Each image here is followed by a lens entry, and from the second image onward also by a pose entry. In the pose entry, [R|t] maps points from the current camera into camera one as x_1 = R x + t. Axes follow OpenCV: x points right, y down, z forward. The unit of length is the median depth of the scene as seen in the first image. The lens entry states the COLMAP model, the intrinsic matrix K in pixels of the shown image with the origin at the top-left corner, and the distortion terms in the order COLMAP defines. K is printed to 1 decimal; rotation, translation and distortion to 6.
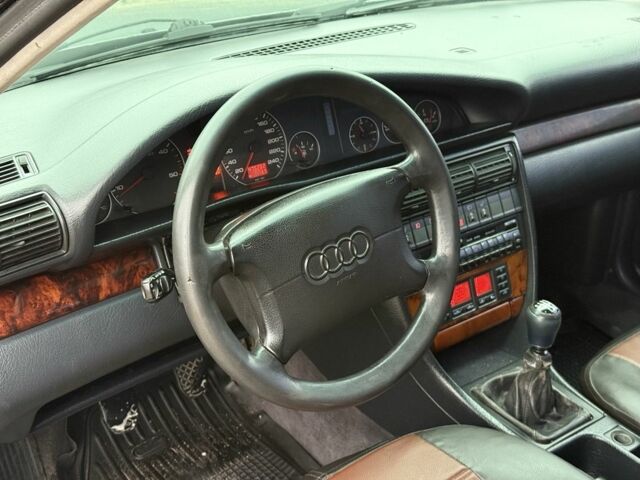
lens RADIAL K [[889.0, 0, 320.0], [0, 889.0, 240.0], [0, 0, 1]] dist [0.196594, -0.018207]
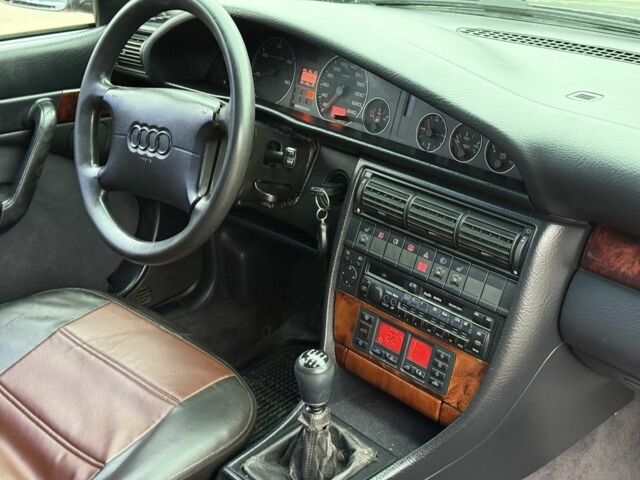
lens RADIAL K [[889.0, 0, 320.0], [0, 889.0, 240.0], [0, 0, 1]] dist [0.196594, -0.018207]
pose [[0.081592, 0.419469, -0.904096, 0.878602], [-0.417506, 0.838078, 0.351160, -0.288523], [0.905004, 0.348813, 0.243511, 0.689833]]
